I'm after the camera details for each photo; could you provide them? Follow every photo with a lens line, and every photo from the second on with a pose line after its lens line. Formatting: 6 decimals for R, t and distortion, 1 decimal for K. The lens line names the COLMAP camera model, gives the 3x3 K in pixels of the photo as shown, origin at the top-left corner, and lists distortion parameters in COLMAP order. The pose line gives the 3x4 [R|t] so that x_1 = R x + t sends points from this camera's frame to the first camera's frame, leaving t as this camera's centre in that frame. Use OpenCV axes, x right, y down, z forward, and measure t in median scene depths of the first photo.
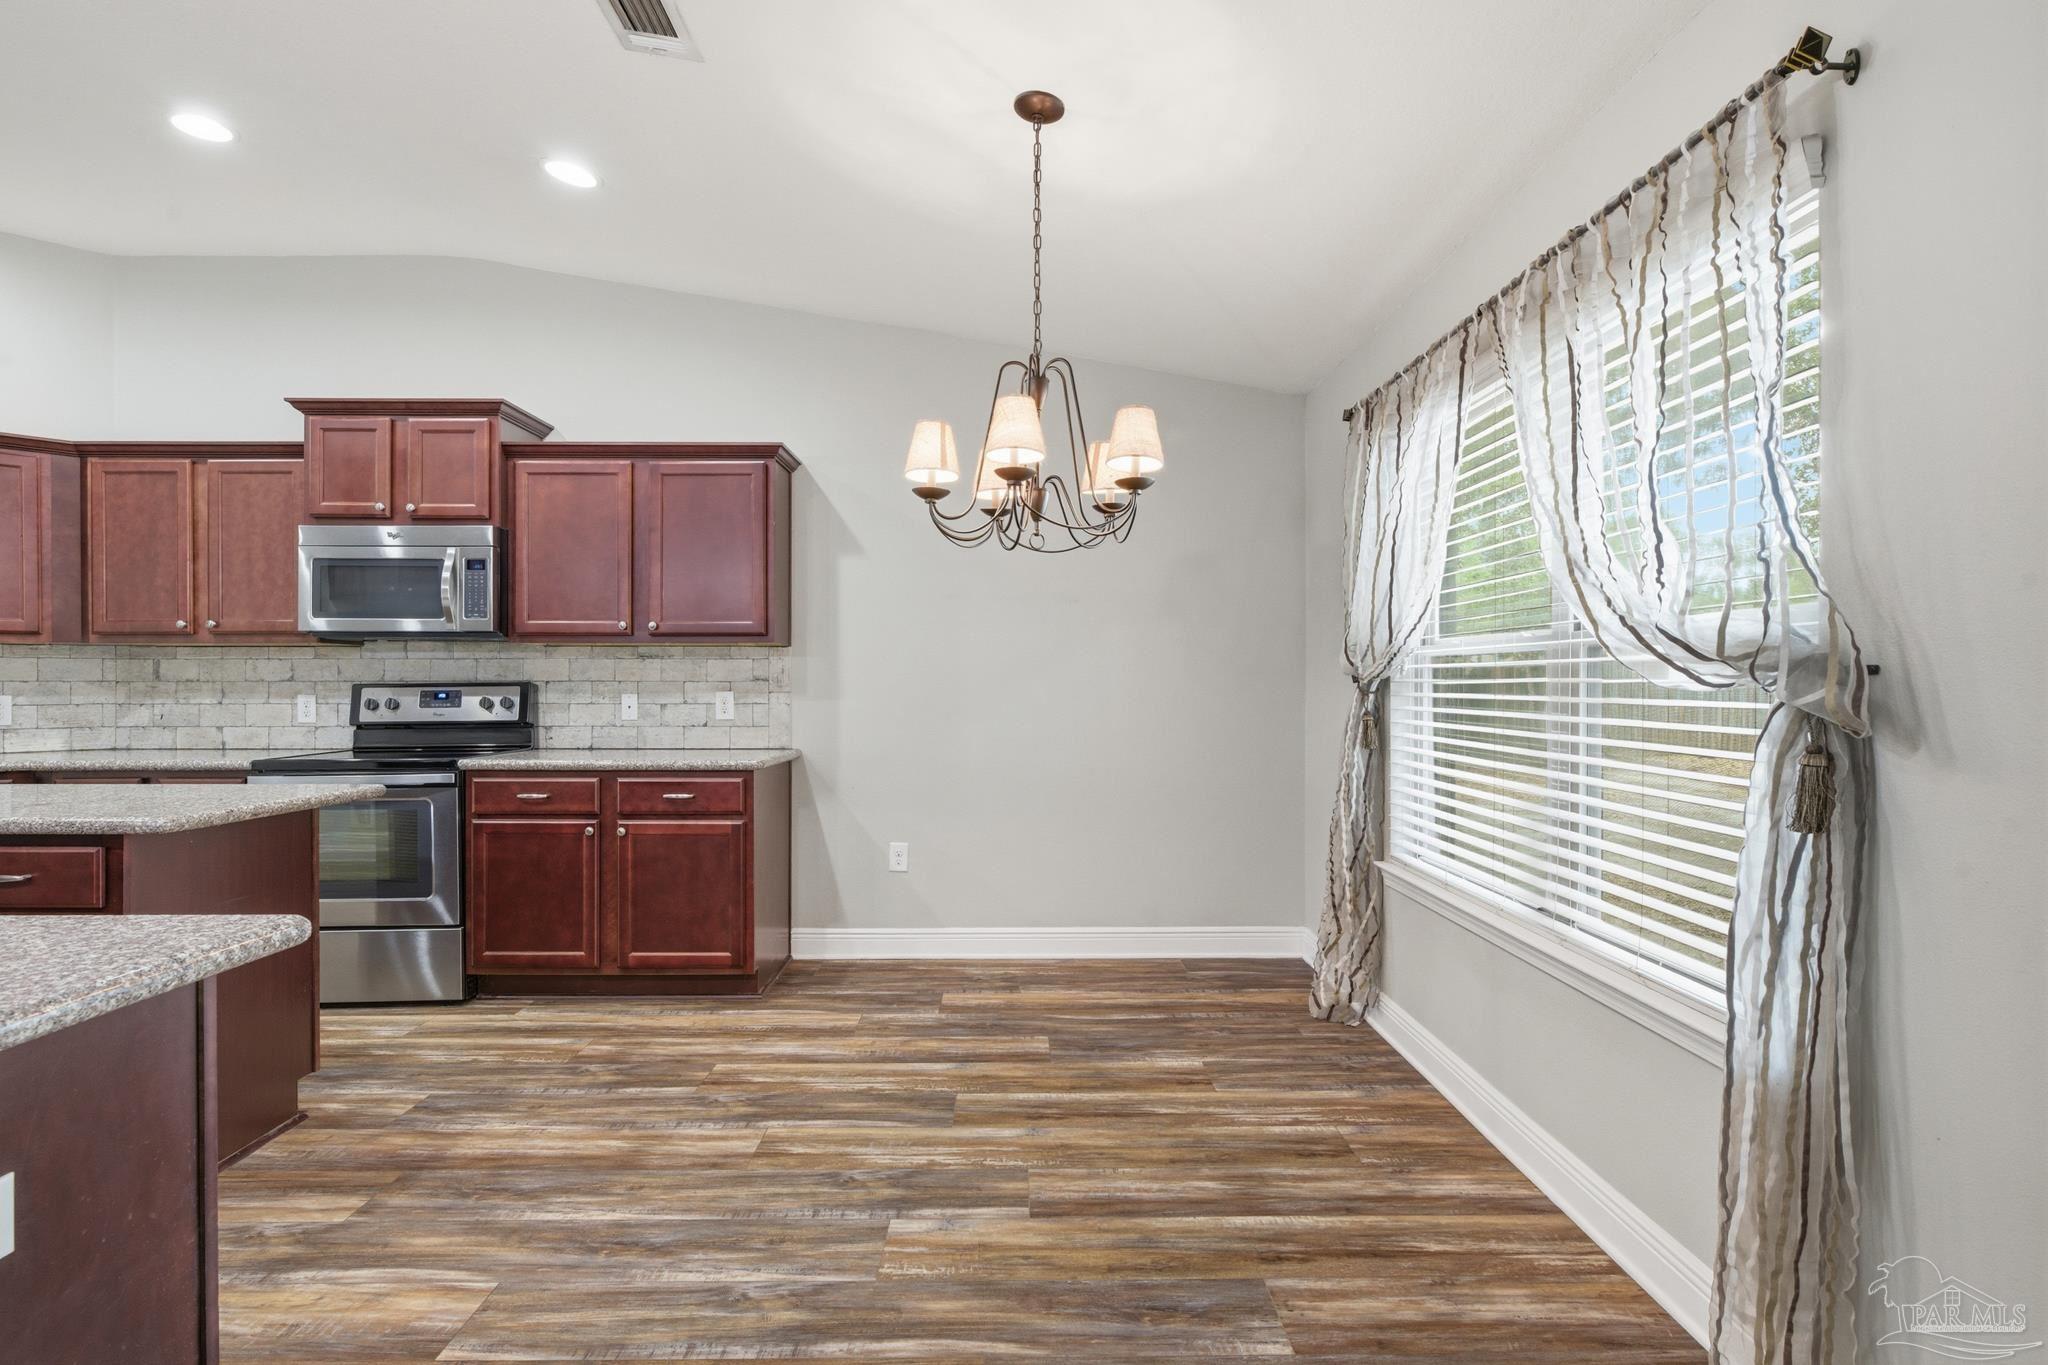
lens RADIAL K [[1002.7, 0, 1026.0], [0, 1002.7, 687.5], [0, 0, 1]] dist [-0.001923, 0.001002]
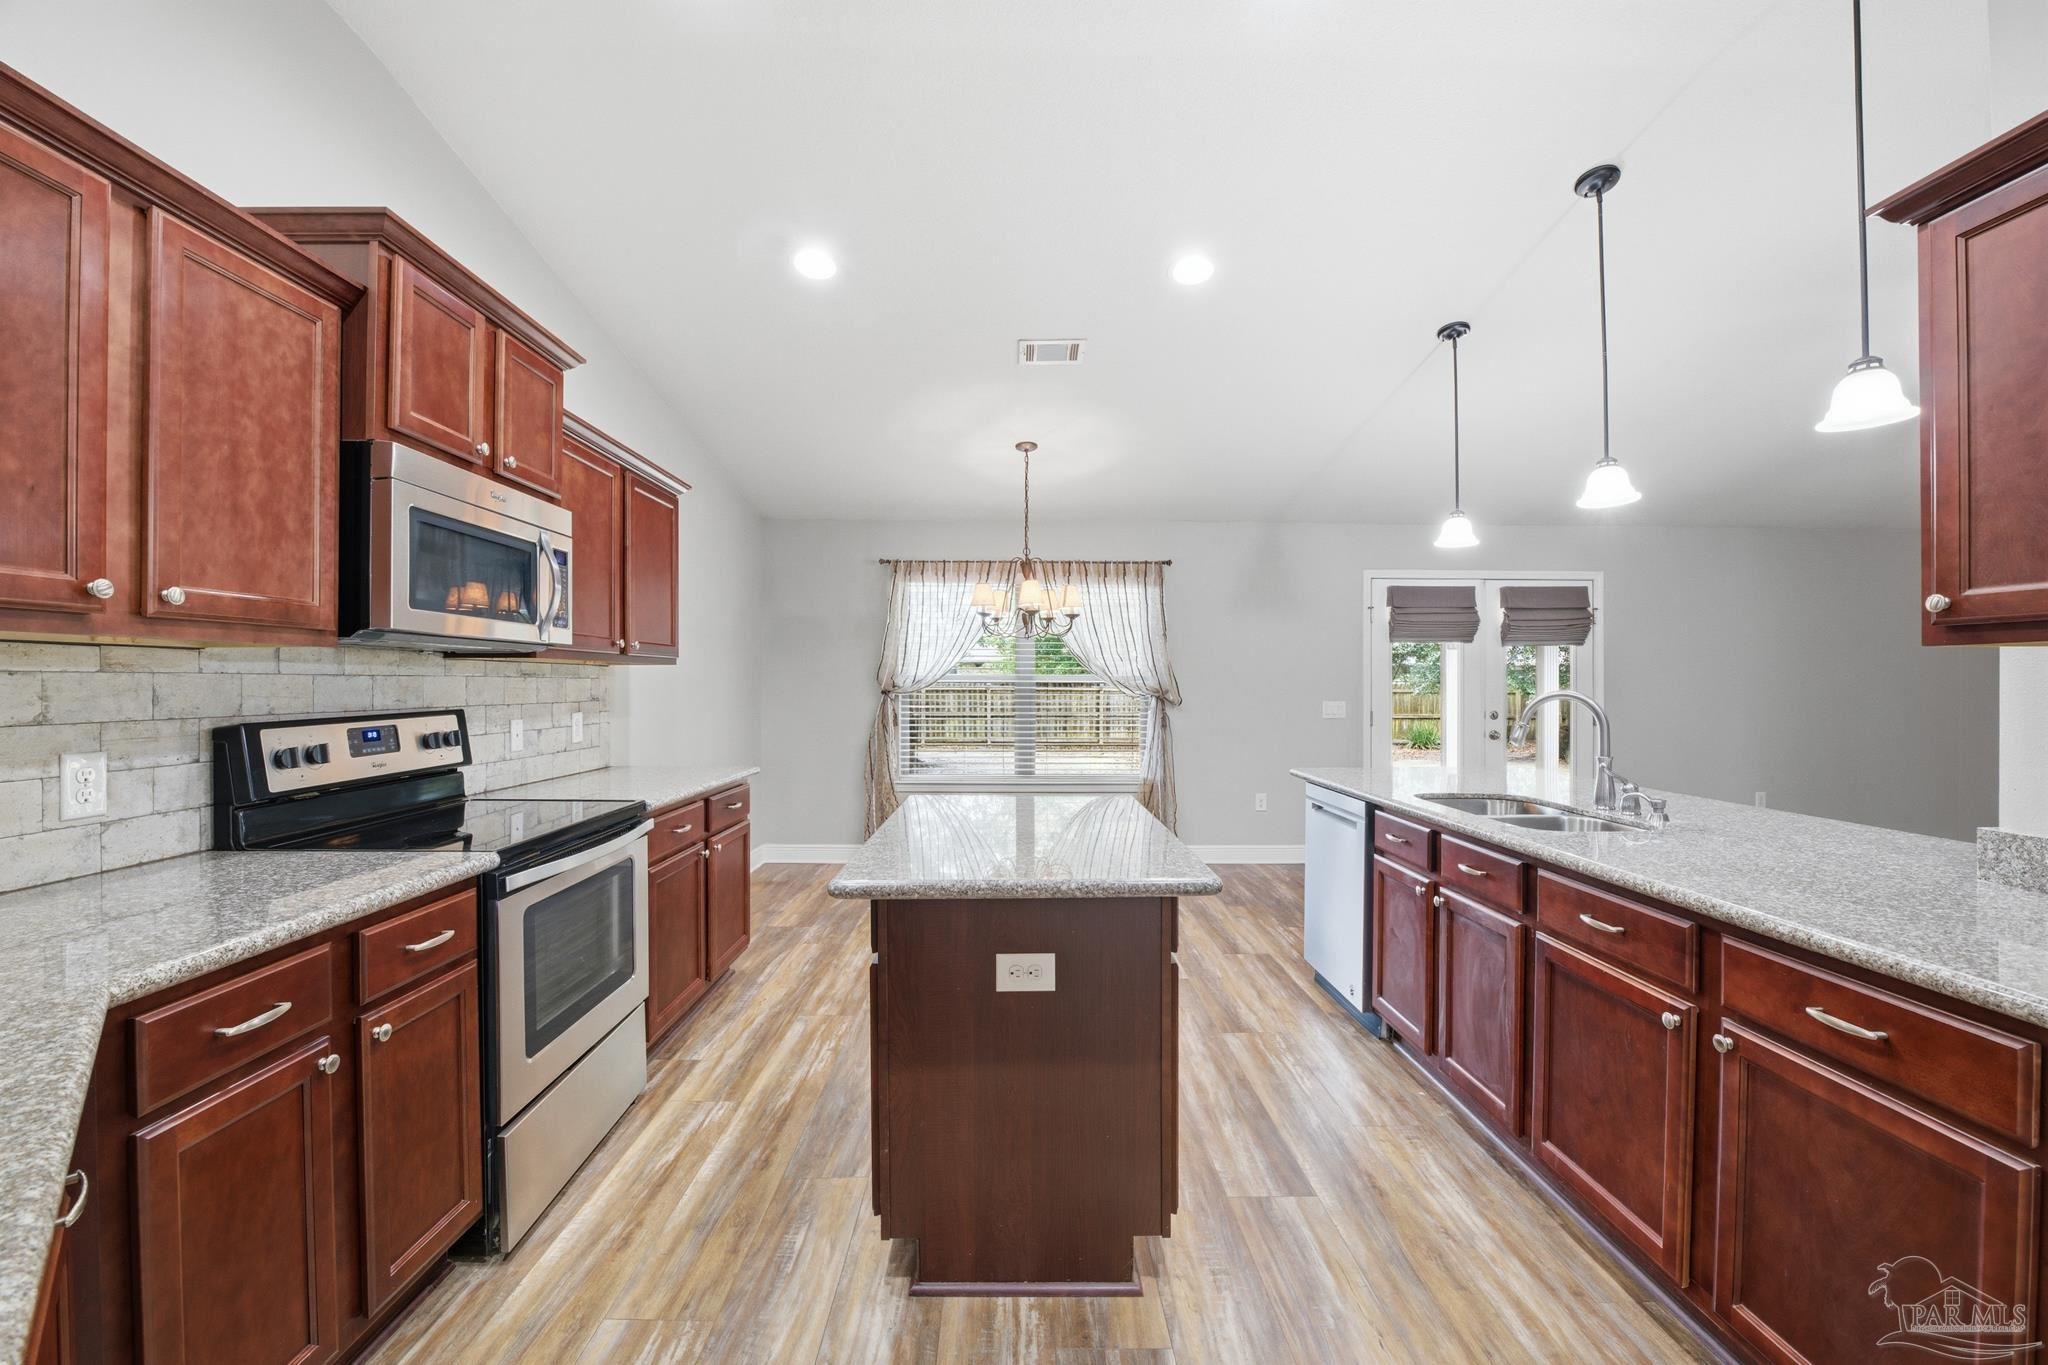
lens RADIAL K [[828.2, 0, 1020.9], [0, 828.2, 686.3], [0, 0, 1]] dist [-0.000999, -0.000130]
pose [[-0.002266, -0.003918, 0.999990, -1.158402], [-0.000776, 0.999992, 0.003916, -0.025860], [-0.999997, -0.000767, -0.002269, 0.629609]]
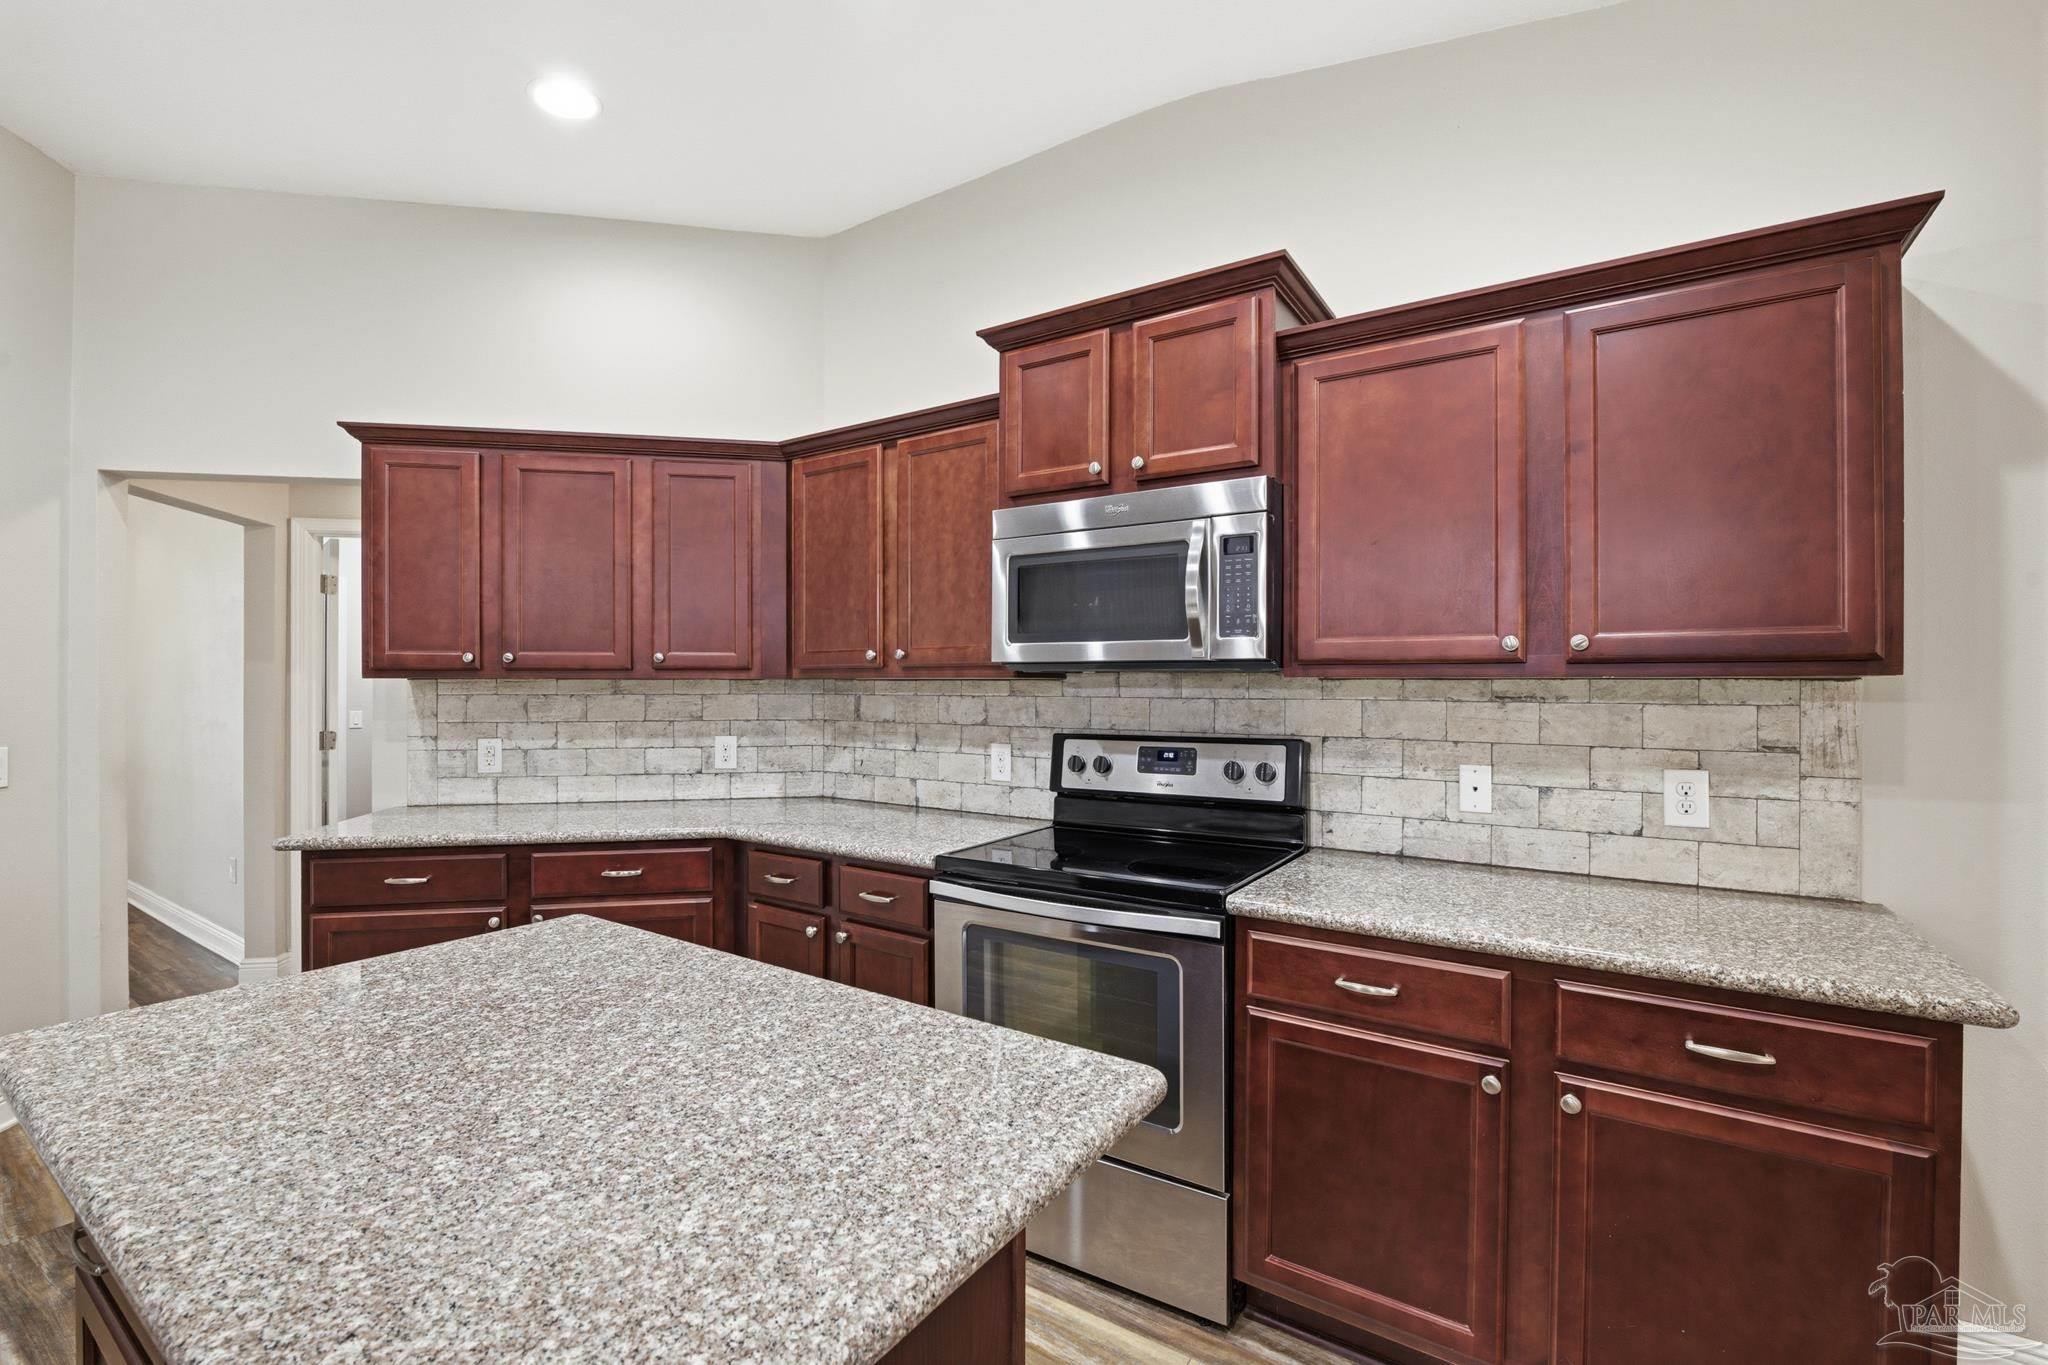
lens RADIAL K [[893.7, 0, 1022.7], [0, 893.7, 687.3], [0, 0, 1]] dist [-0.004479, 0.000028]
pose [[0.827202, 0.004484, -0.561887, -0.349608], [-0.003159, 0.999989, 0.003330, -0.040347], [0.561896, -0.000980, 0.827207, 0.484365]]
